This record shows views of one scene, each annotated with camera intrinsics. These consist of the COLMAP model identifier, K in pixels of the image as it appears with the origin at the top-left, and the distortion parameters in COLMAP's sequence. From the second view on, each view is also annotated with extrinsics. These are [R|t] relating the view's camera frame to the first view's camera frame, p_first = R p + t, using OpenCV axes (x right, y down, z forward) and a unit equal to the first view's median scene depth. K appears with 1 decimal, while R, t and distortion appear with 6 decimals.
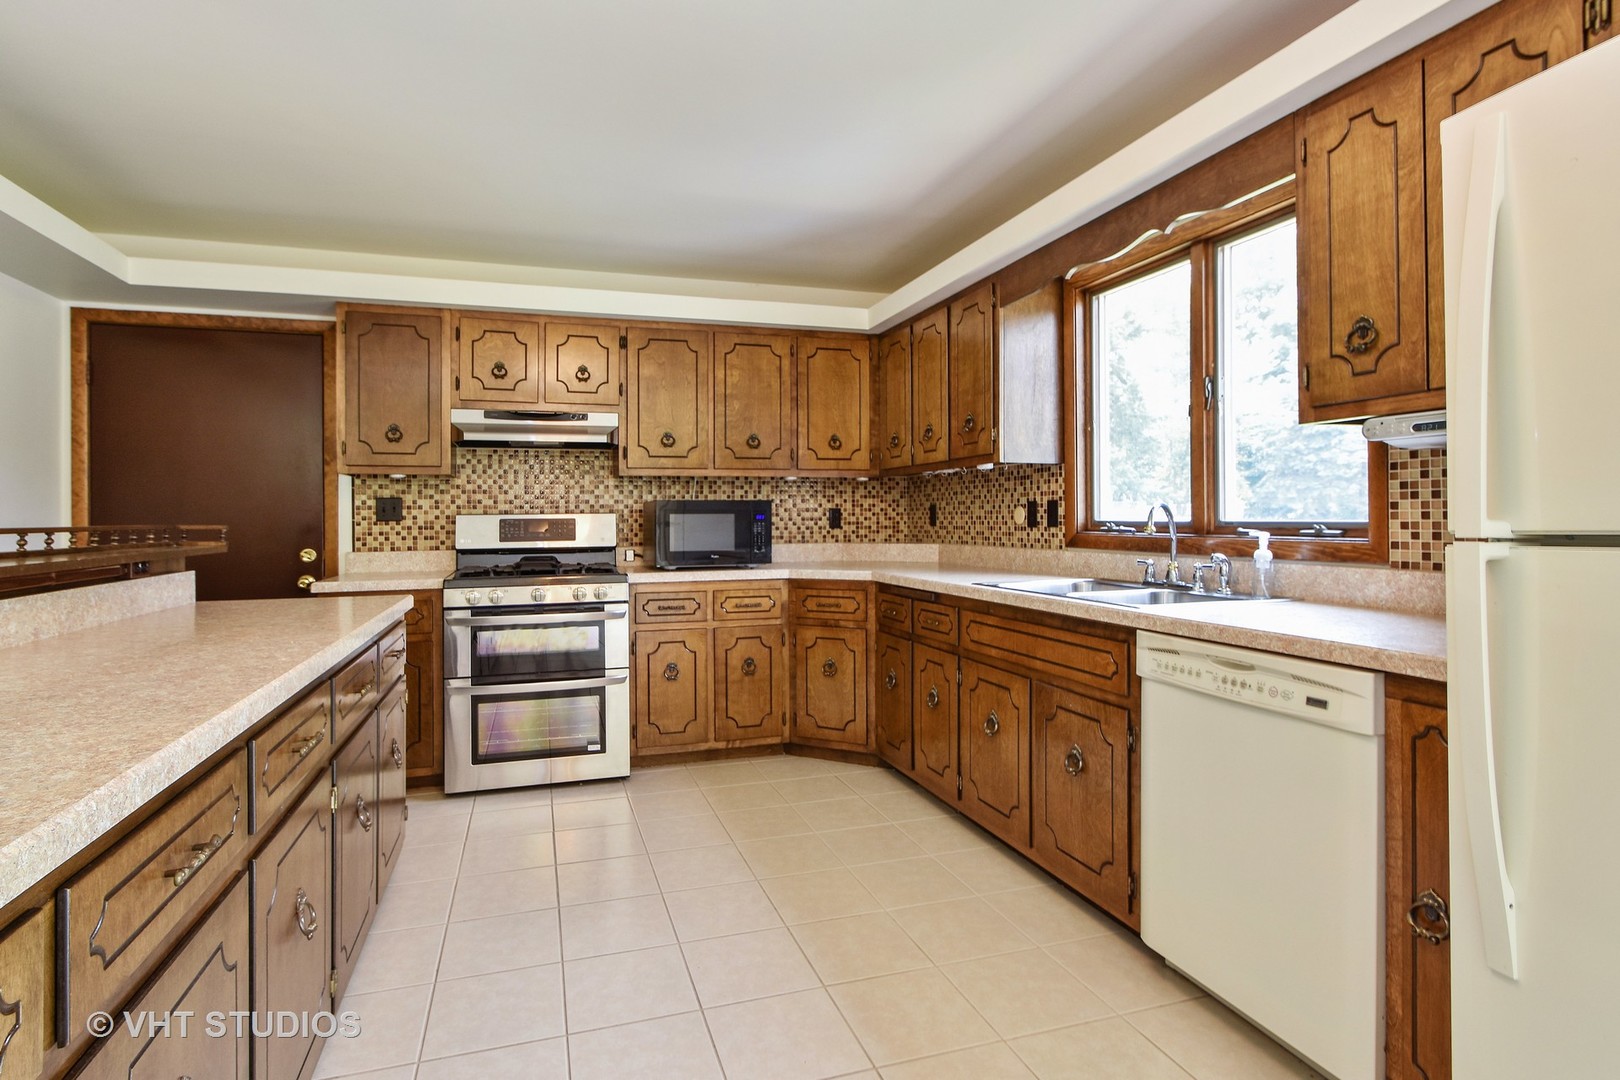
lens RADIAL K [[774.3, 0, 808.9], [0, 774.3, 516.7], [0, 0, 1]] dist [-0.000065, 0.000056]
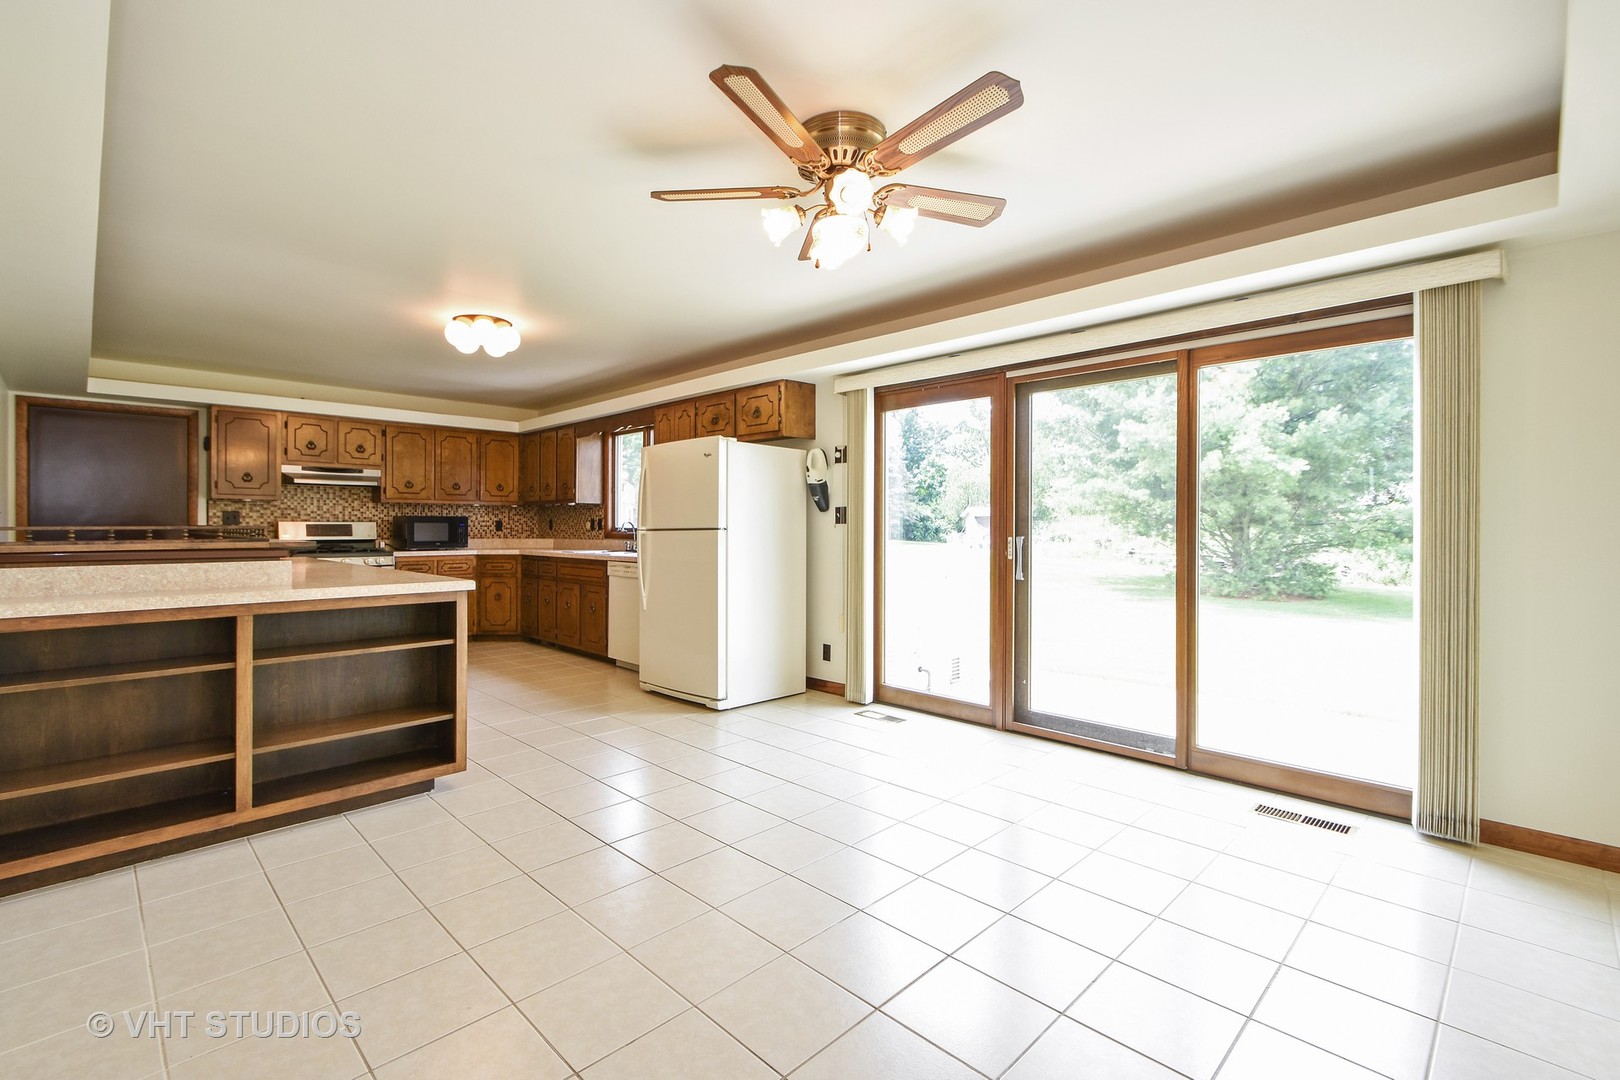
lens RADIAL K [[735.3, 0, 765.5], [0, 735.3, 532.0], [0, 0, 1]] dist [0.014121, 0.000004]
pose [[0.917112, 0.006866, 0.398570, -0.100731], [-0.009530, 0.999944, 0.004704, 0.003080], [-0.398515, -0.008112, 0.917126, -1.075662]]
